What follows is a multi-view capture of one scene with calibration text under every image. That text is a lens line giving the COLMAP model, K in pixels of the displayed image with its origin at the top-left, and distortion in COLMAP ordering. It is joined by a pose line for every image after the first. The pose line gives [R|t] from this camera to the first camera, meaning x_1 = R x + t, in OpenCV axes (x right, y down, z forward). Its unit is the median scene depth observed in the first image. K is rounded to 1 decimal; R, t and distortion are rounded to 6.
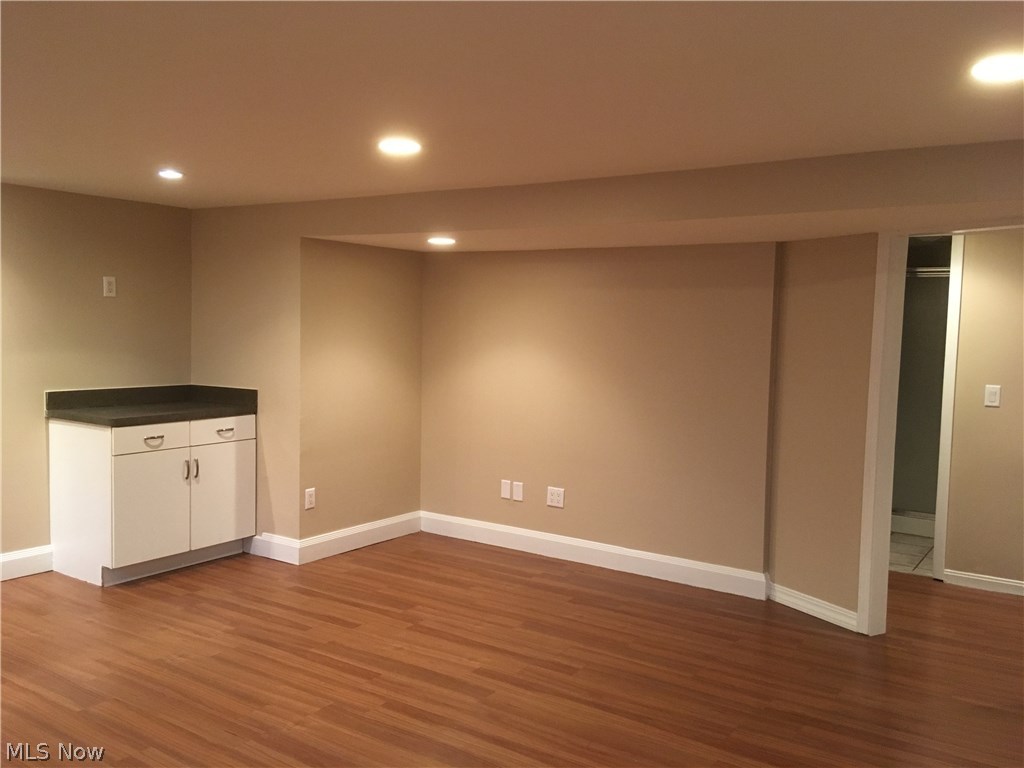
lens RADIAL K [[874.0, 0, 516.8], [0, 874.0, 371.4], [0, 0, 1]] dist [0.102833, -0.150040]
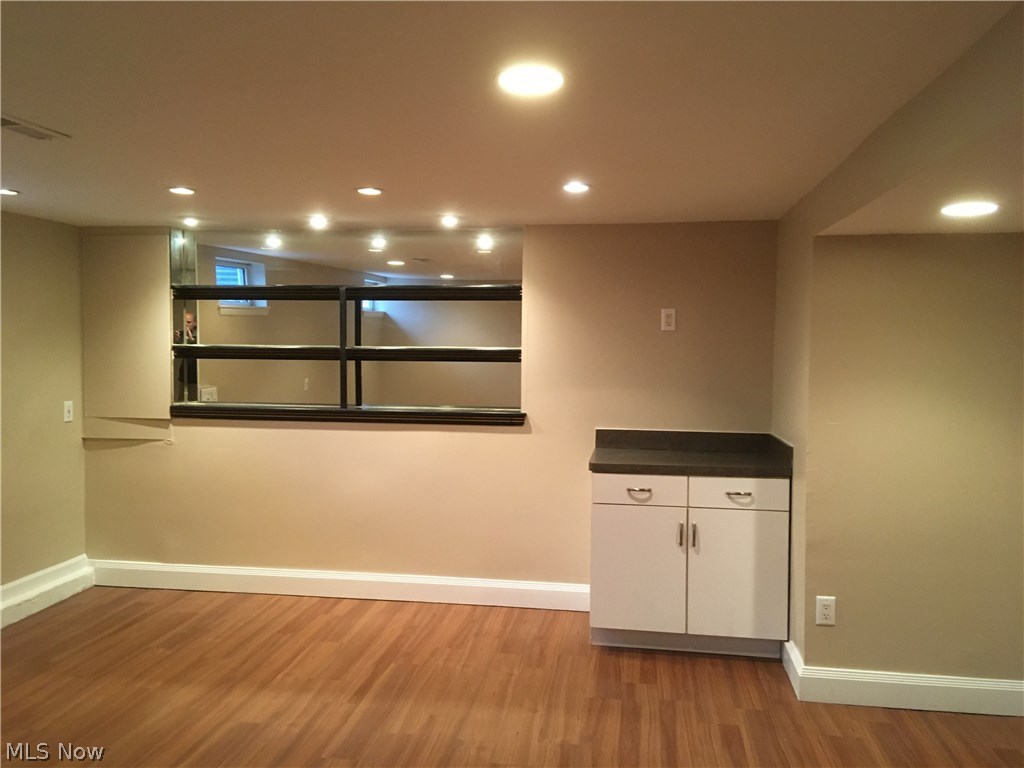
lens RADIAL K [[849.5, 0, 512.0], [0, 849.5, 384.0], [0, 0, 1]] dist [0.080468, -0.124508]
pose [[0.437572, 0.021210, -0.898933, 0.267364], [-0.057867, 0.998314, -0.004613, -0.016348], [0.897320, 0.054037, 0.438061, 0.485885]]
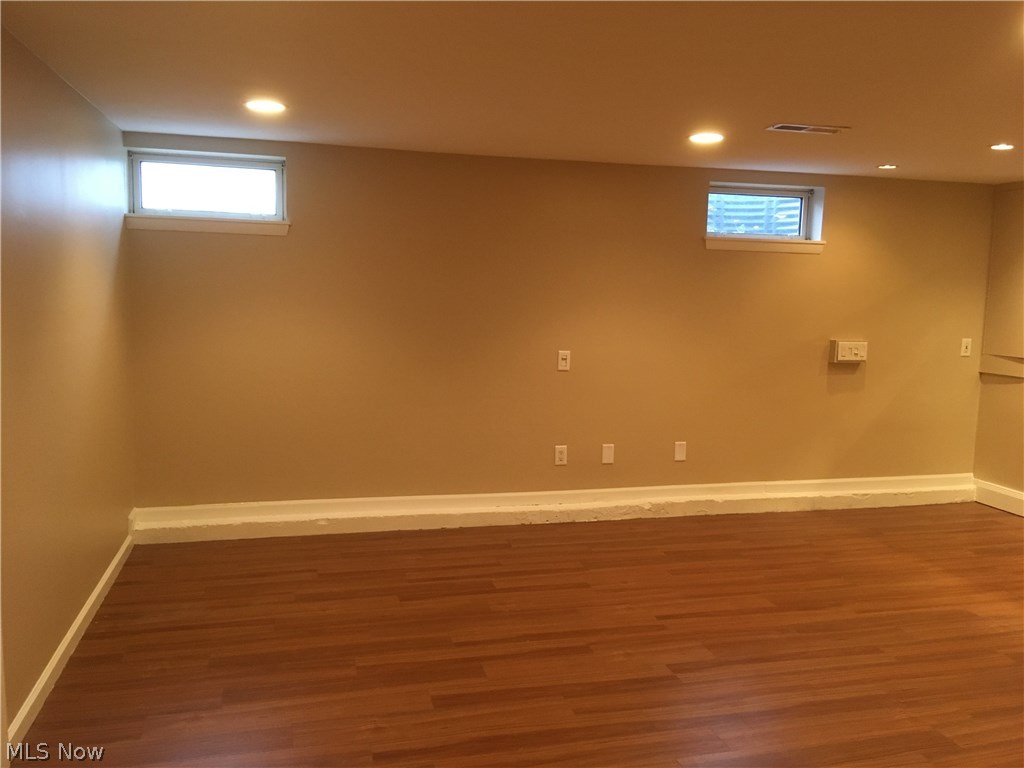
lens RADIAL K [[849.5, 0, 512.0], [0, 849.5, 384.0], [0, 0, 1]] dist [0.080468, -0.124508]
pose [[-0.650230, 0.051968, -0.757958, 0.428161], [-0.087337, 0.985931, 0.142522, -0.022727], [0.754701, 0.158870, -0.636543, 0.752325]]
